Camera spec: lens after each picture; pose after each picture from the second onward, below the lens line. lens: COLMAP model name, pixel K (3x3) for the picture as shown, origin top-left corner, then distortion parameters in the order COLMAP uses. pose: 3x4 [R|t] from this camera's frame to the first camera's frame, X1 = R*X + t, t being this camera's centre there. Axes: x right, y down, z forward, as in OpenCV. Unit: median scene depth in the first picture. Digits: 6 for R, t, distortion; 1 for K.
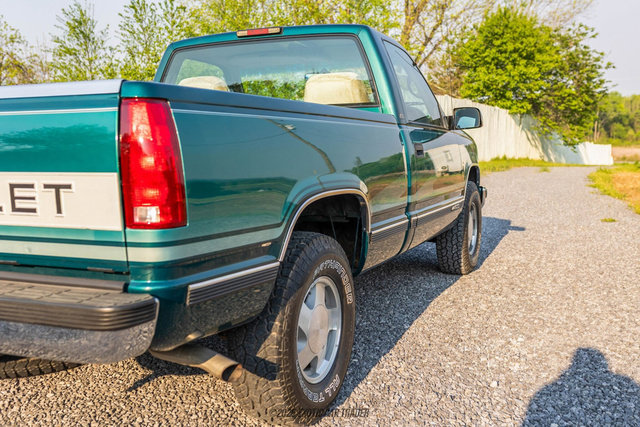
lens RADIAL K [[662.3, 0, 354.4], [0, 662.3, 191.7], [0, 0, 1]] dist [-0.002402, -0.005024]
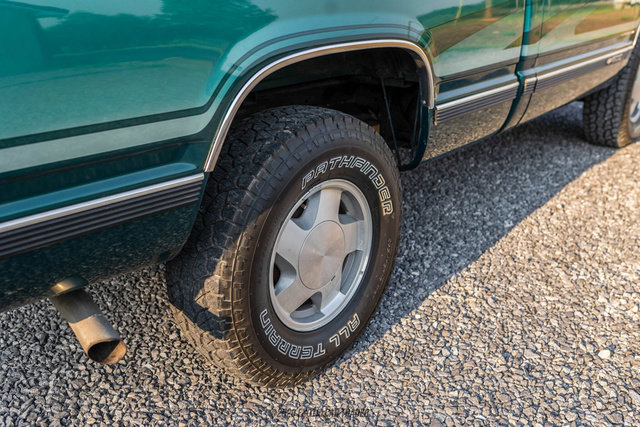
lens RADIAL K [[613.8, 0, 317.8], [0, 613.8, 211.7], [0, 0, 1]] dist [0.001535, 0.002915]
pose [[0.943919, 0.115623, -0.309272, 0.126559], [-0.017769, 0.953112, 0.302096, -0.022649], [0.329700, -0.279658, 0.901715, 0.440357]]
